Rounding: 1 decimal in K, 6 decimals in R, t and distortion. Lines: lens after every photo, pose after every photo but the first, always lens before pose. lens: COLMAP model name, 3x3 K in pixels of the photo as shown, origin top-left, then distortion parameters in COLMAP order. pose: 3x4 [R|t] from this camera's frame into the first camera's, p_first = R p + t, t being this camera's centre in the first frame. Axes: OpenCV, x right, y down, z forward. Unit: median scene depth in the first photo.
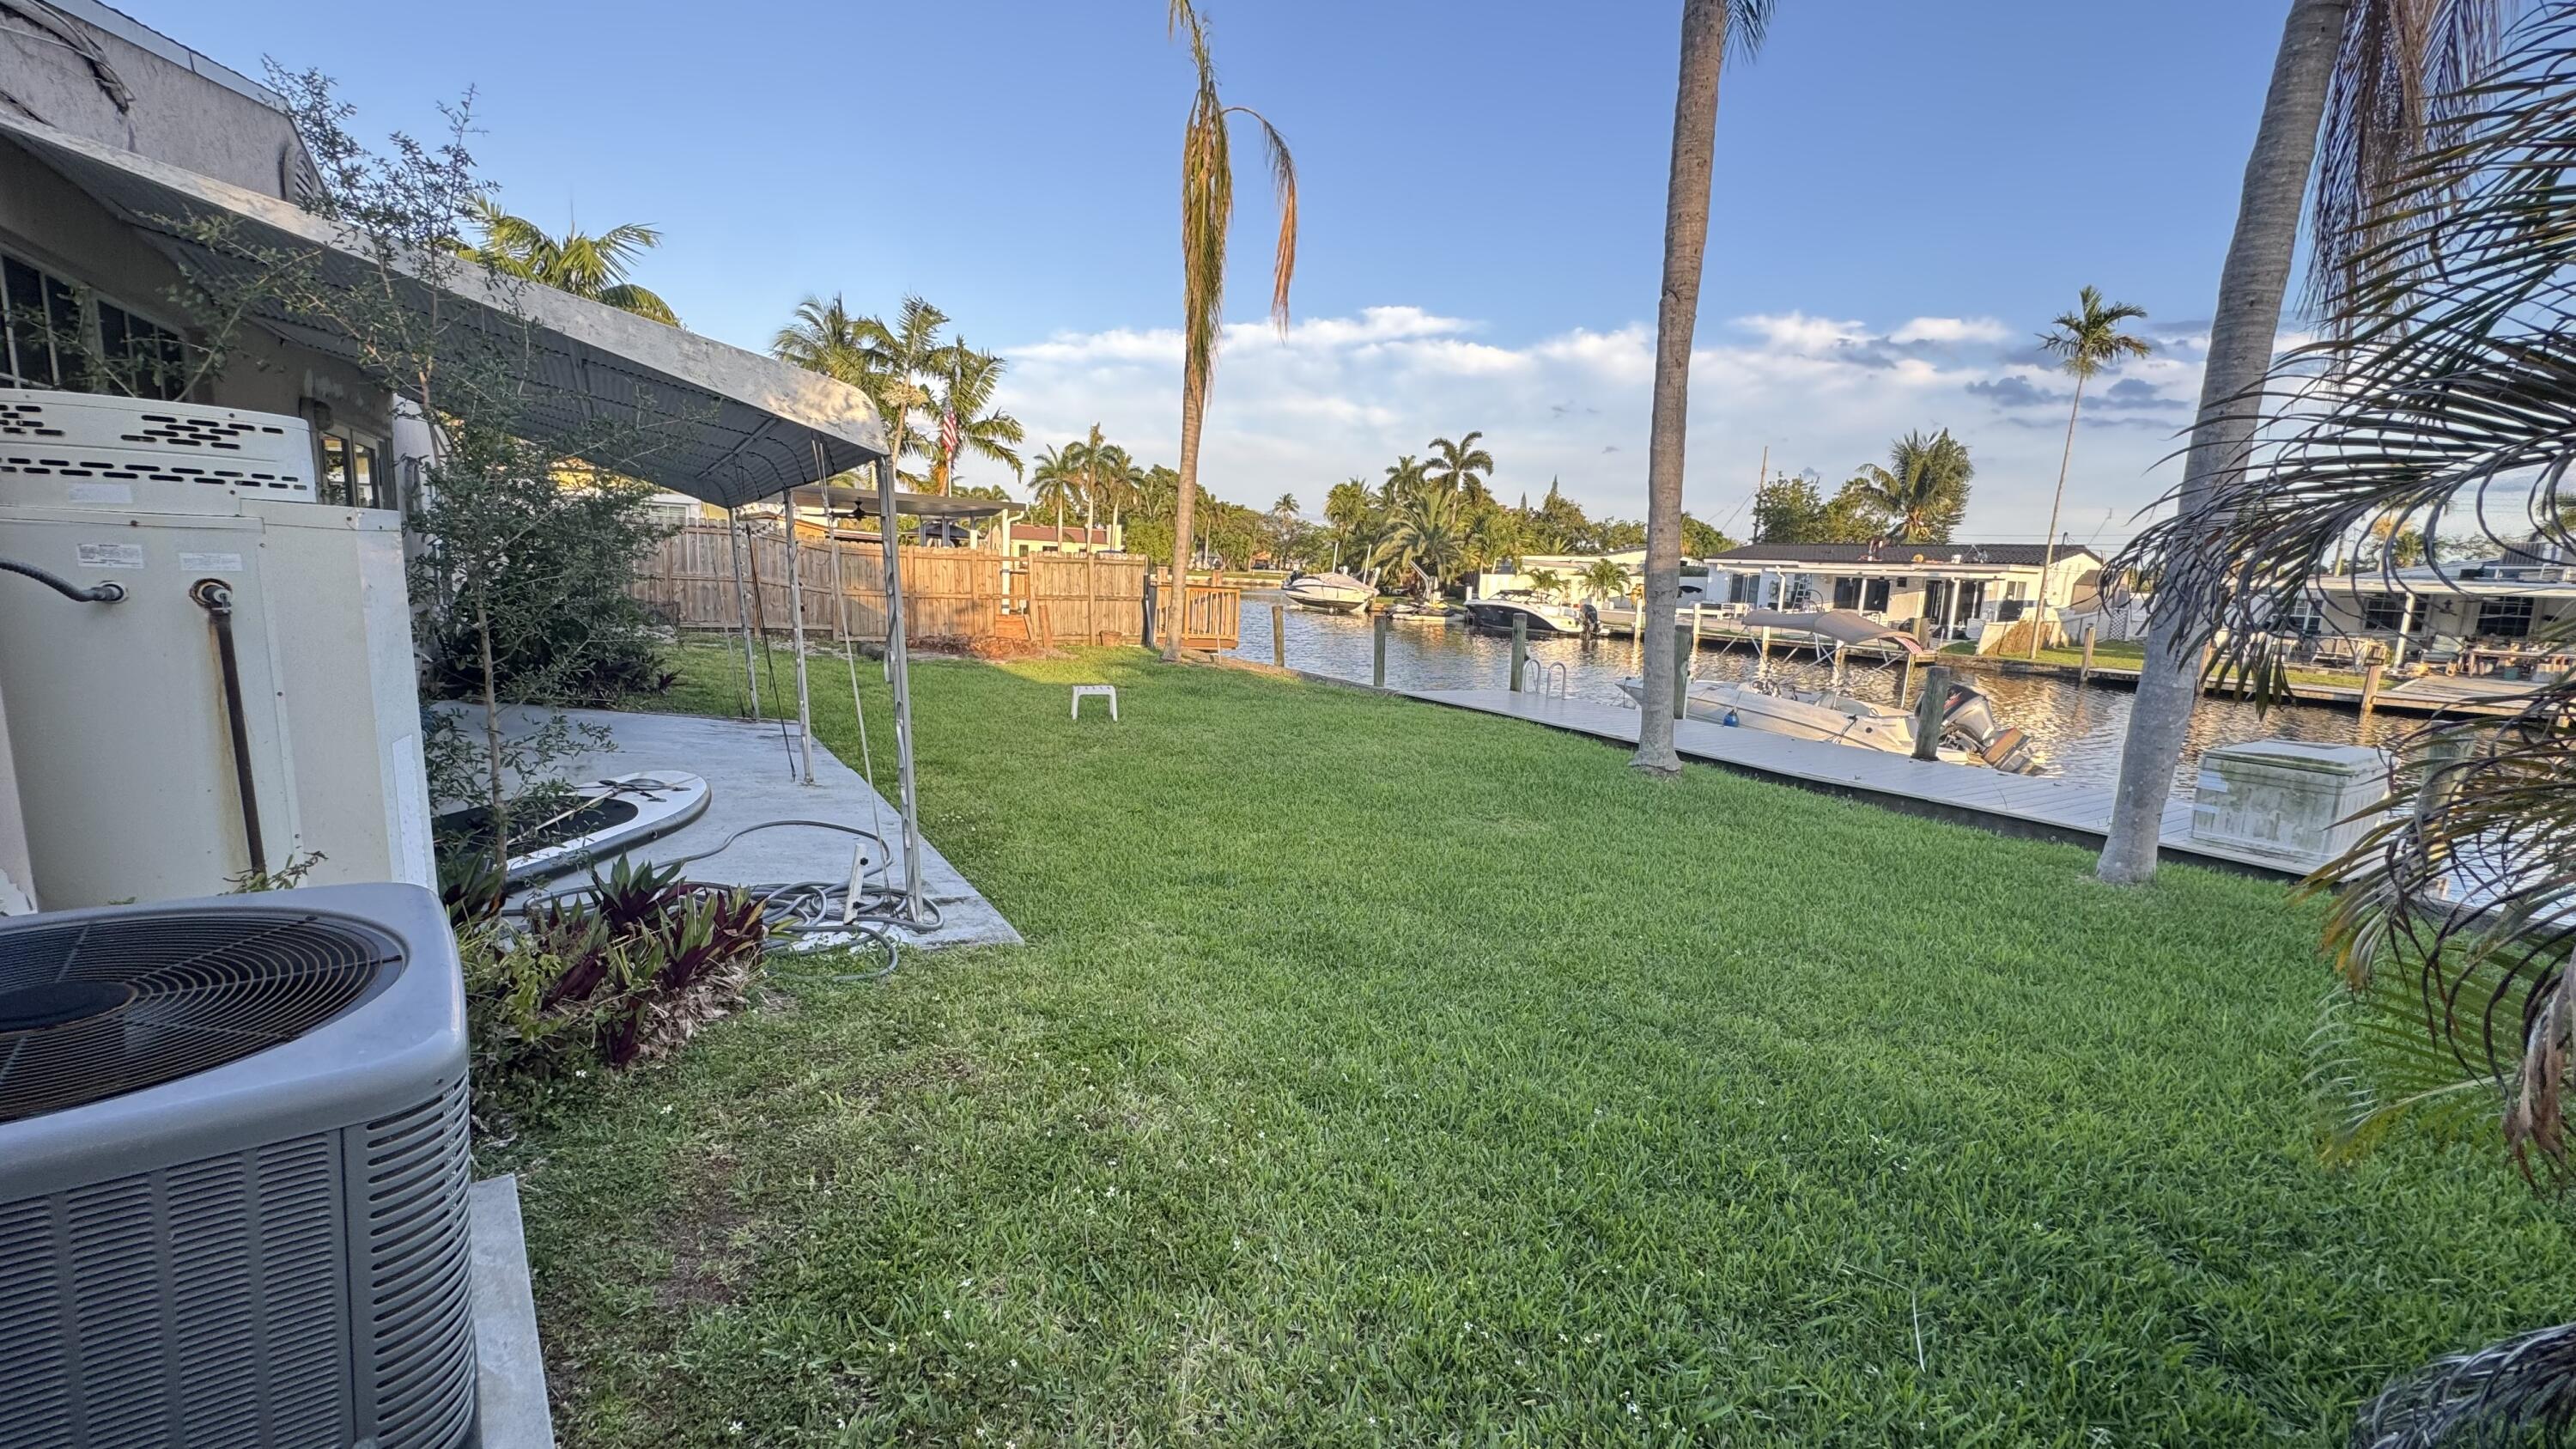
lens RADIAL K [[1029.7, 0, 1289.3], [0, 1029.7, 734.4], [0, 0, 1]] dist [-0.002483, 0.001007]
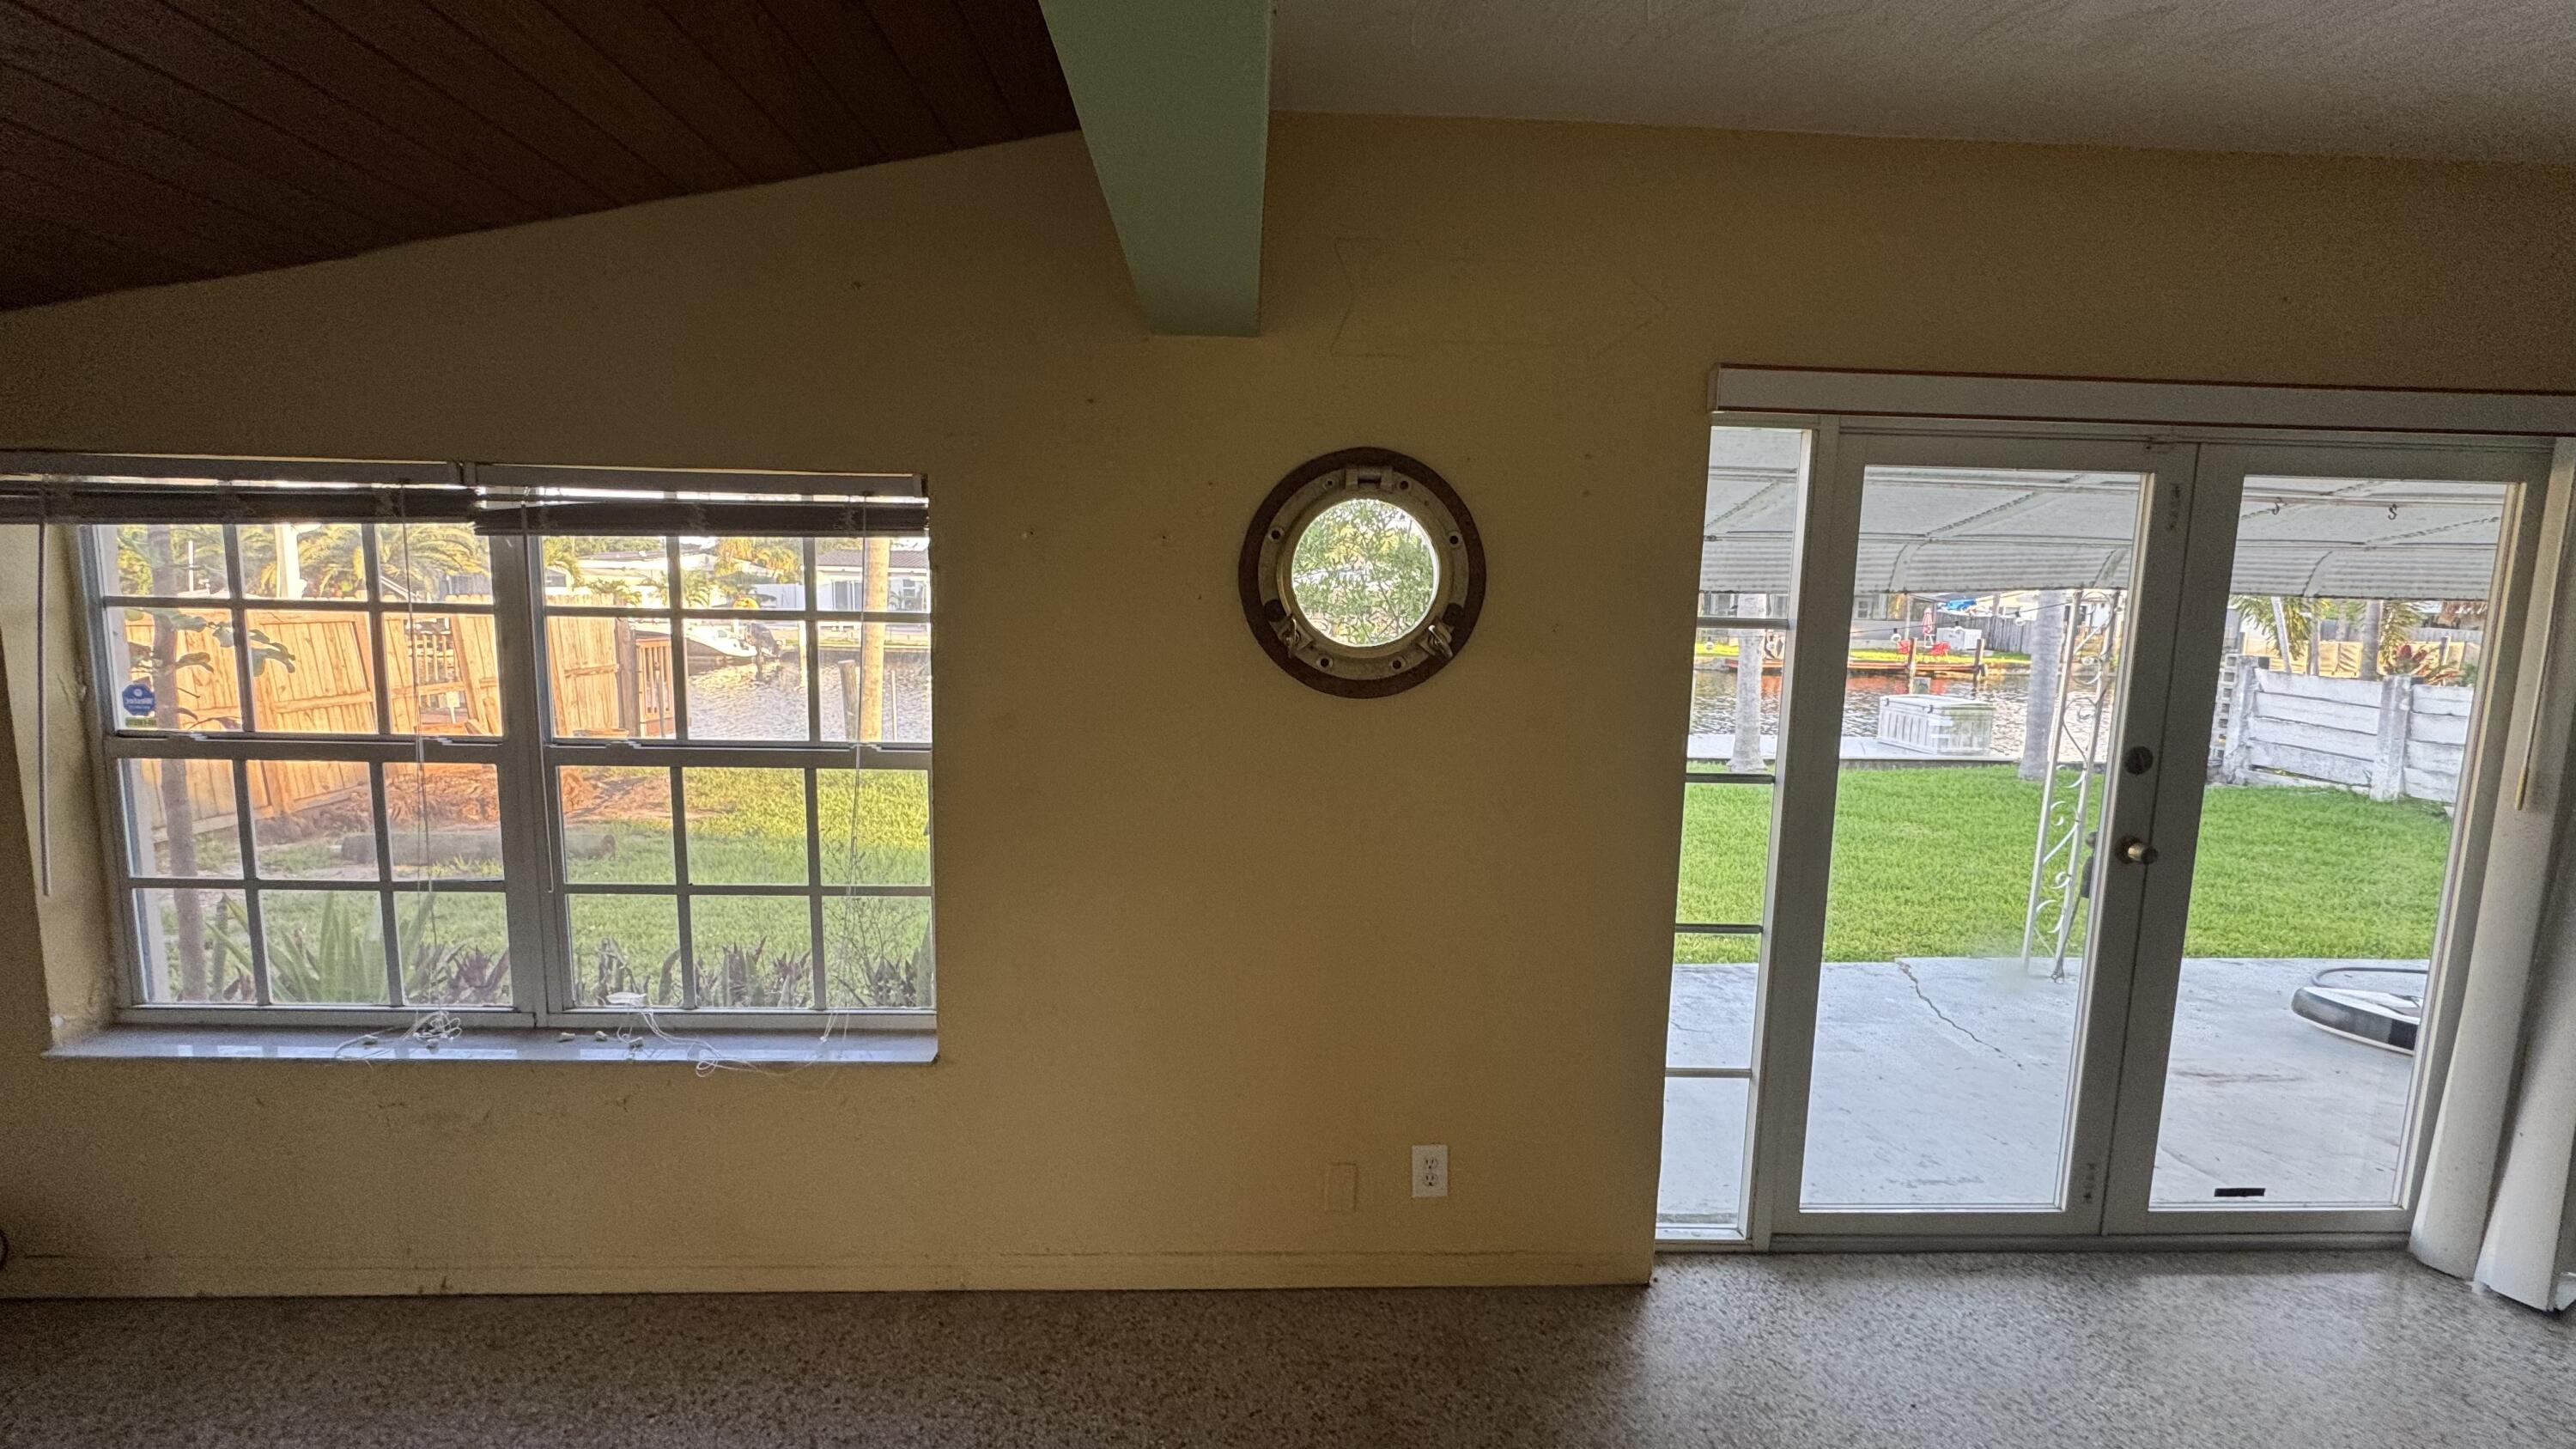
lens RADIAL K [[1029.7, 0, 1284.4], [0, 1029.7, 726.8], [0, 0, 1]] dist [-0.002483, 0.001007]
pose [[0.511841, -0.139436, 0.847689, -0.189109], [0.140174, 0.987071, 0.077725, -0.037301], [-0.847567, 0.079042, 0.524769, 0.147448]]
